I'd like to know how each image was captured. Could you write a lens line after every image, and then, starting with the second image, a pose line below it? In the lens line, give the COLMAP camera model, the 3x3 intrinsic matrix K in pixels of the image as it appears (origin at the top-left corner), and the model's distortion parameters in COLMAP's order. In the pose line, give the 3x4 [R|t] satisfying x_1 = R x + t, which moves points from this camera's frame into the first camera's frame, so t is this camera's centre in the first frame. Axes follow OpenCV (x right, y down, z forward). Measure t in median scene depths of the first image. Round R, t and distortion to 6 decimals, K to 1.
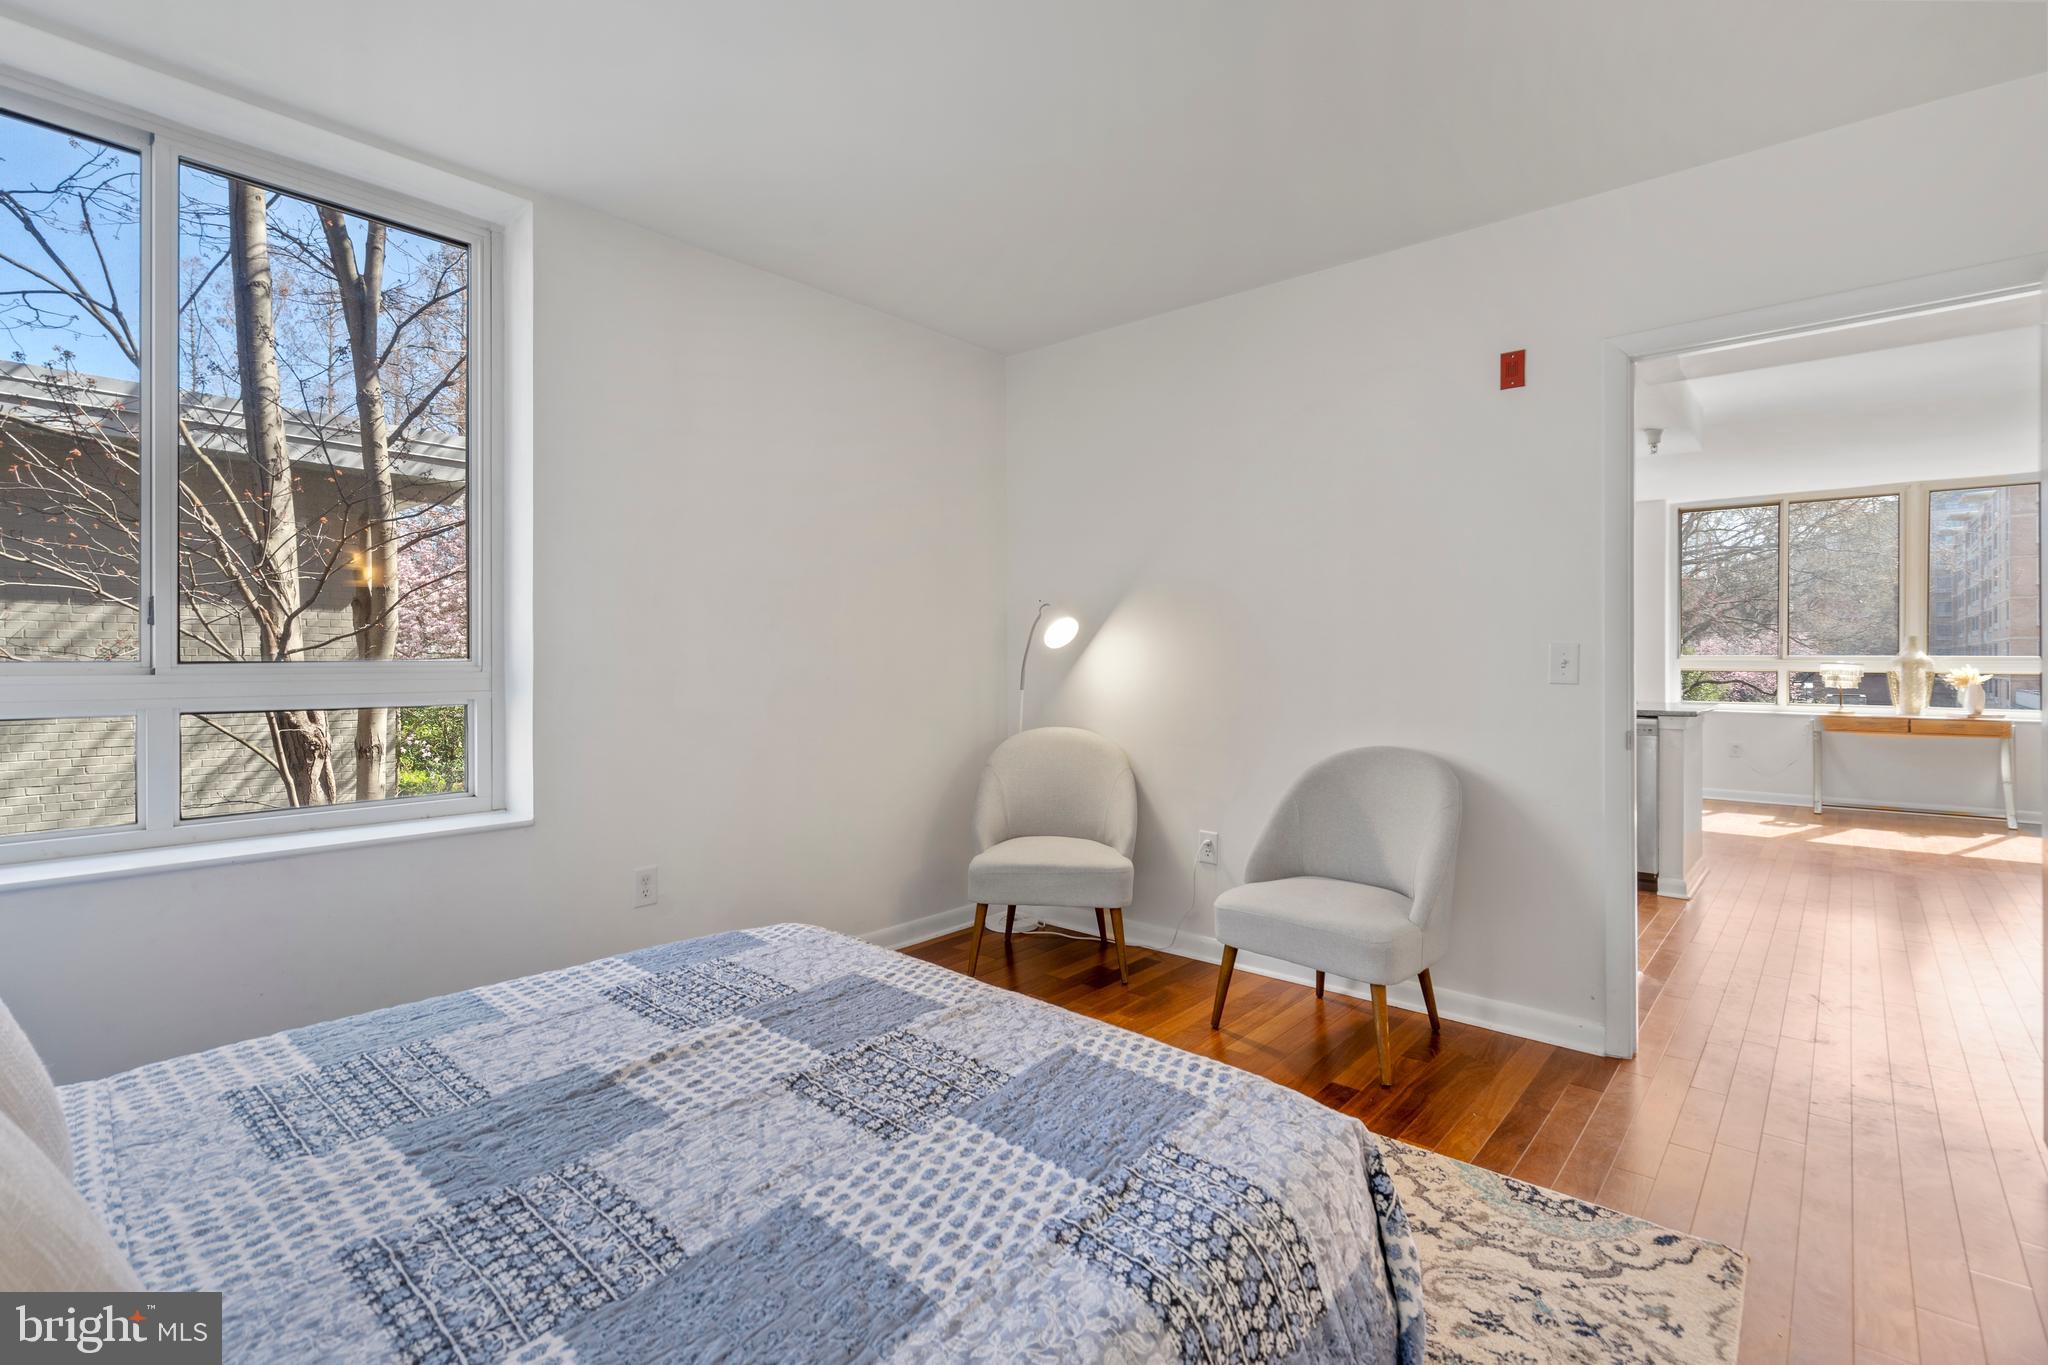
lens RADIAL K [[946.4, 0, 1018.1], [0, 946.4, 666.8], [0, 0, 1]] dist [-0.001421, -0.000201]
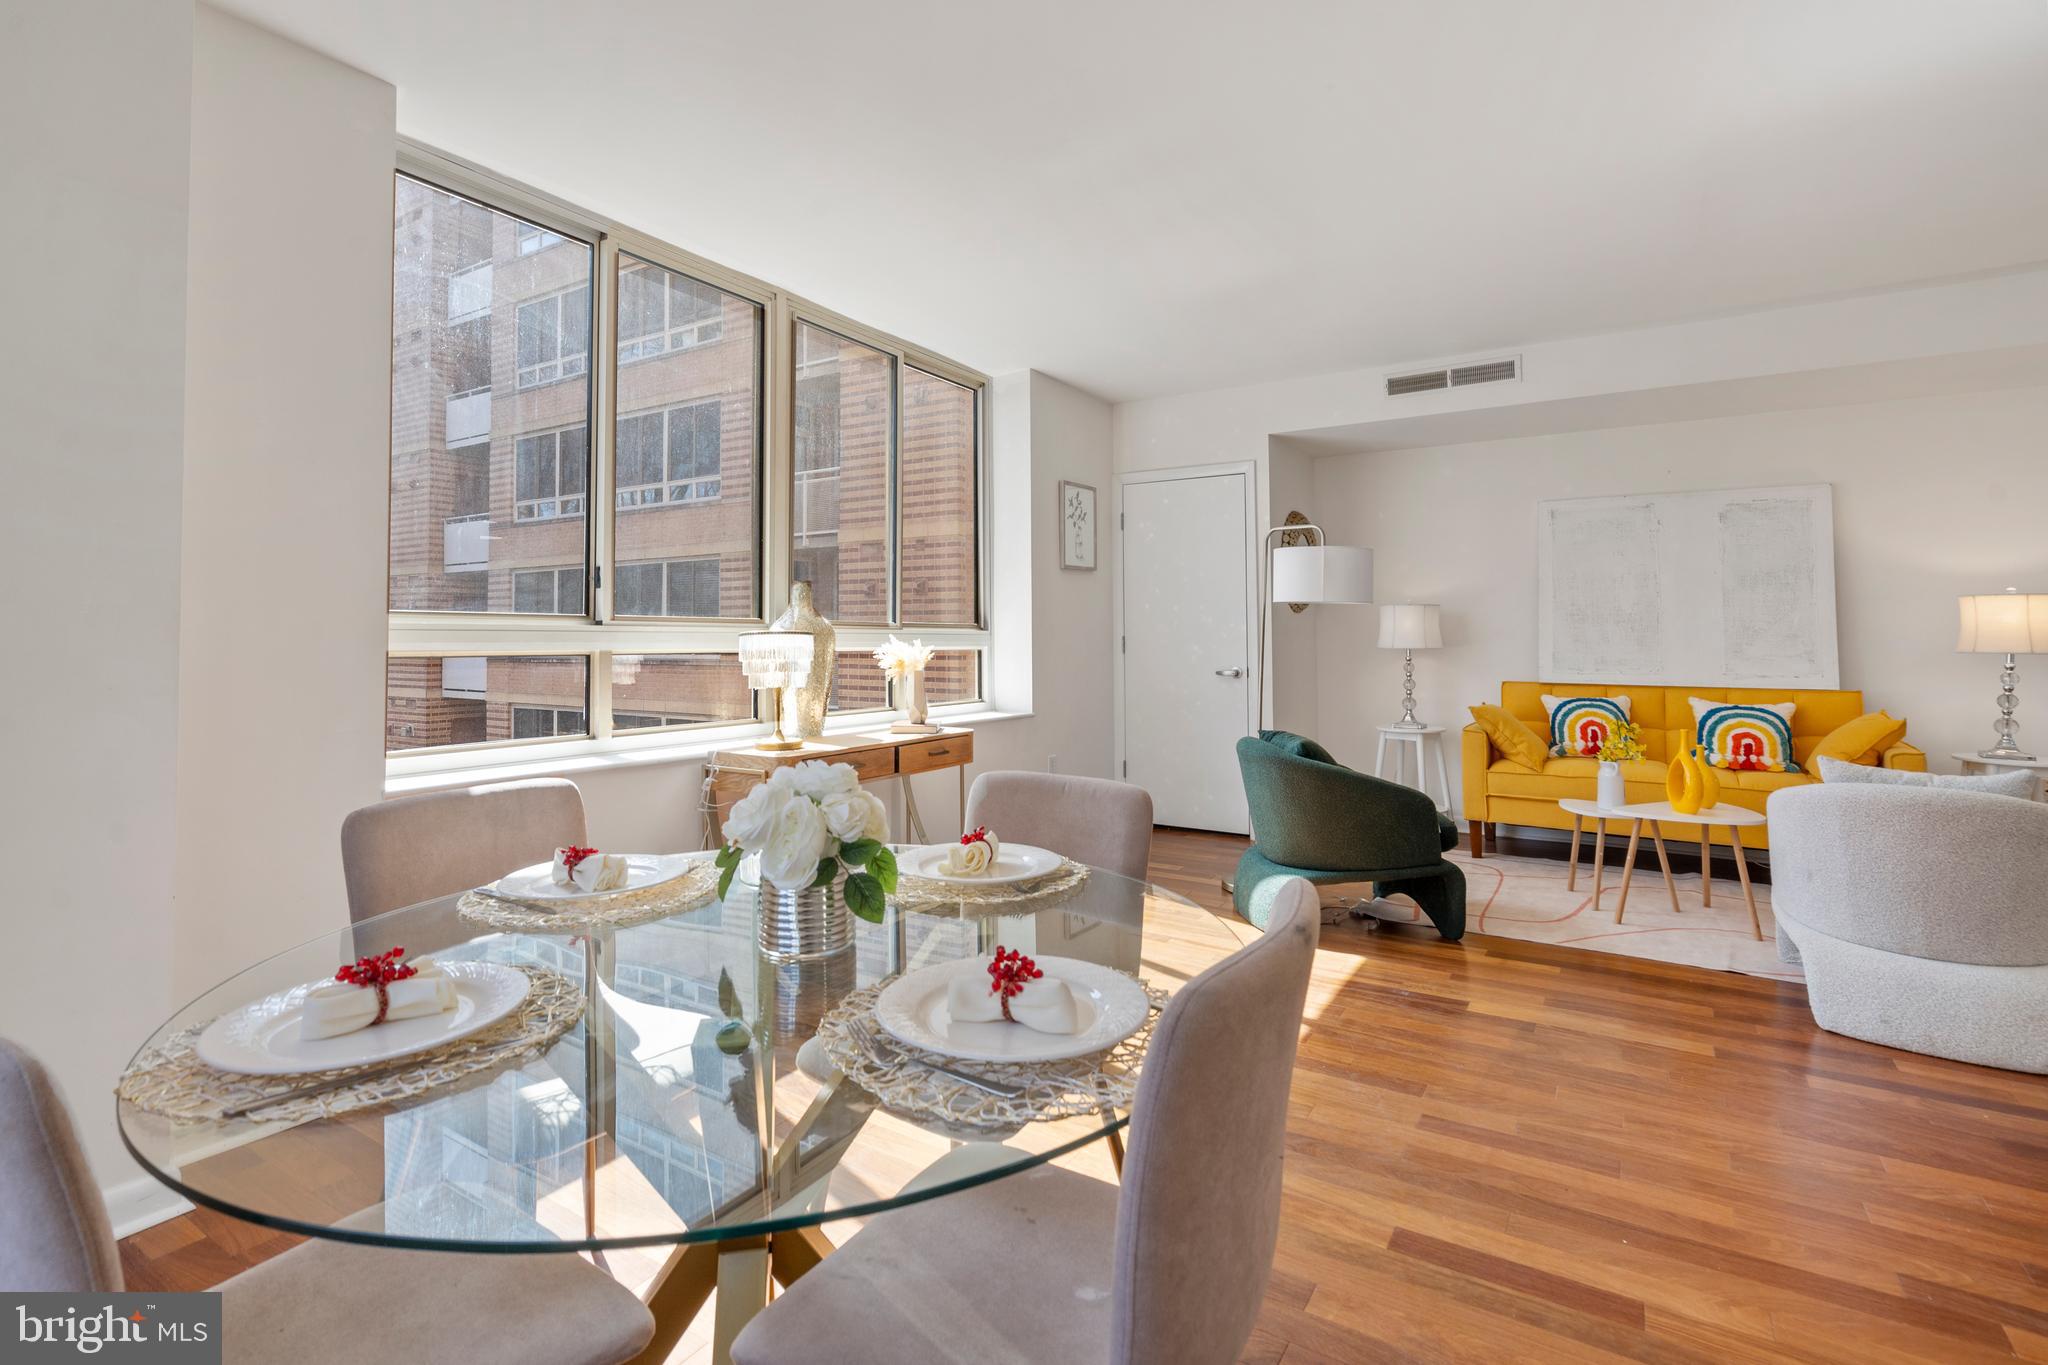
lens RADIAL K [[958.6, 0, 1024.1], [0, 958.6, 601.0], [0, 0, 1]] dist [-0.000173, -0.000374]
pose [[-0.155761, 0.036138, 0.987133, 0.813261], [0.006470, 0.999346, -0.035564, -0.003936], [-0.987774, 0.000847, -0.155893, 1.901581]]
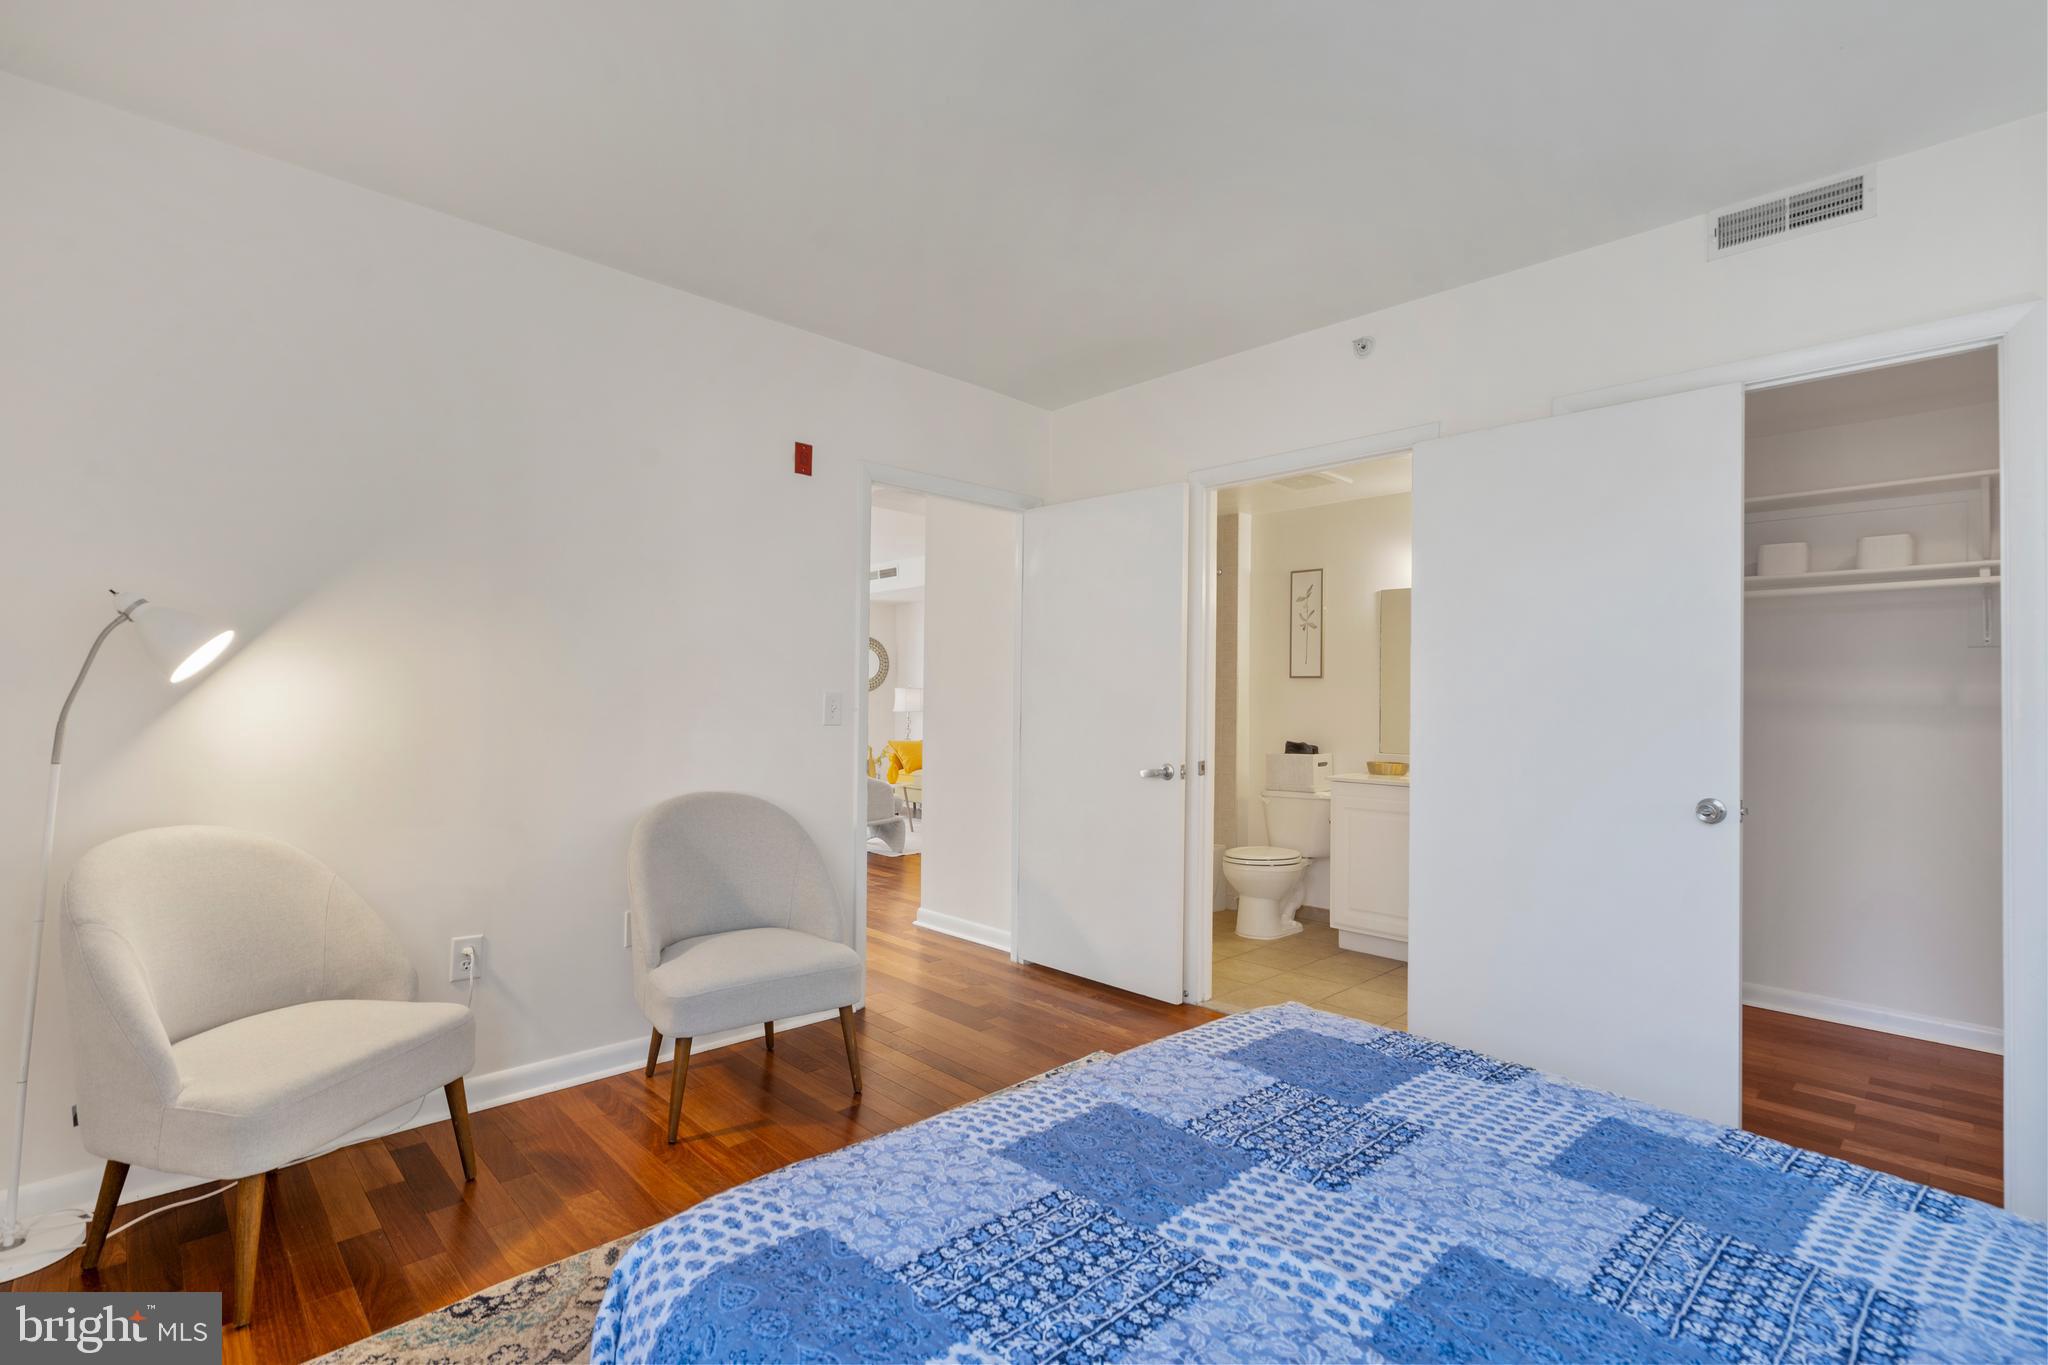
lens RADIAL K [[934.0, 0, 1013.0], [0, 934.0, 686.4], [0, 0, 1]] dist [-0.000564, -0.000506]
pose [[0.088676, 0.014292, 0.995958, -0.500358], [-0.000649, 0.999898, -0.014291, -0.015211], [-0.996060, 0.000621, 0.088676, 0.504352]]
